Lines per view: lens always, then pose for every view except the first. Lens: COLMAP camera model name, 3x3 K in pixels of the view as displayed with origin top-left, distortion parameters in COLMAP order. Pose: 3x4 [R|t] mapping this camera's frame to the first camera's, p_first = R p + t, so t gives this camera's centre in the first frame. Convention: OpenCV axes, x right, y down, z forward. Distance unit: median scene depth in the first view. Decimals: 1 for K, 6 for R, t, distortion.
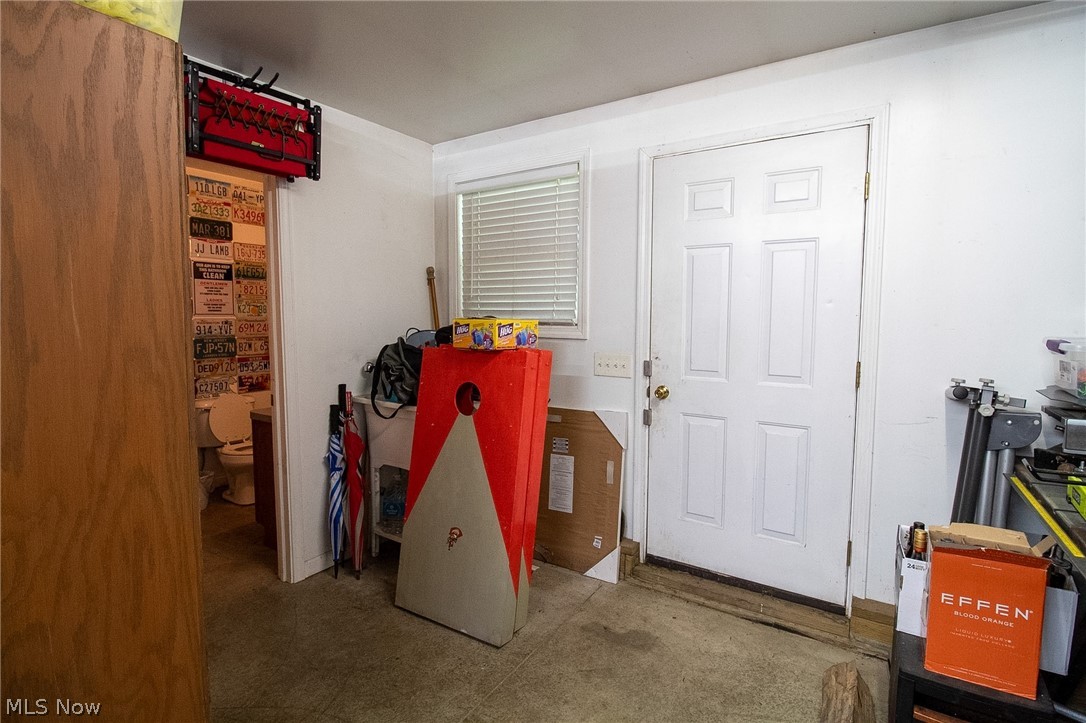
lens RADIAL K [[525.1, 0, 549.7], [0, 525.1, 357.5], [0, 0, 1]] dist [-0.008922, -0.006981]
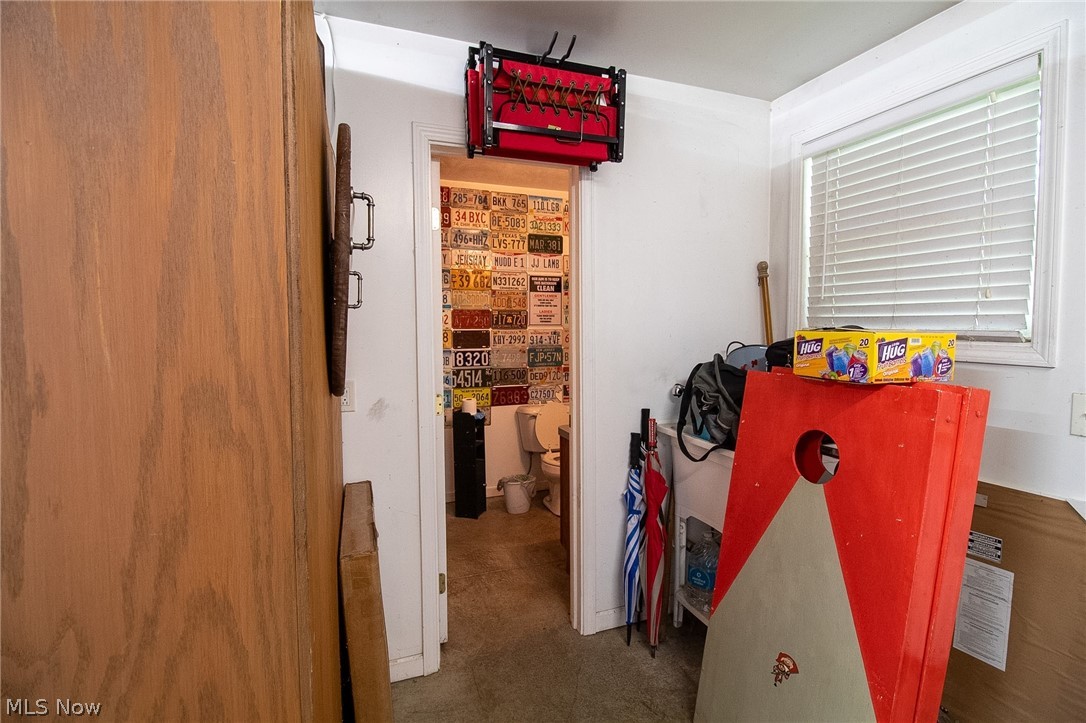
lens RADIAL K [[525.1, 0, 550.1], [0, 525.1, 353.5], [0, 0, 1]] dist [-0.008922, -0.006981]
pose [[0.819251, 0.024617, -0.572906, -0.050761], [-0.039163, 0.999147, -0.013071, -0.020967], [0.572096, 0.033145, 0.819517, 0.249710]]
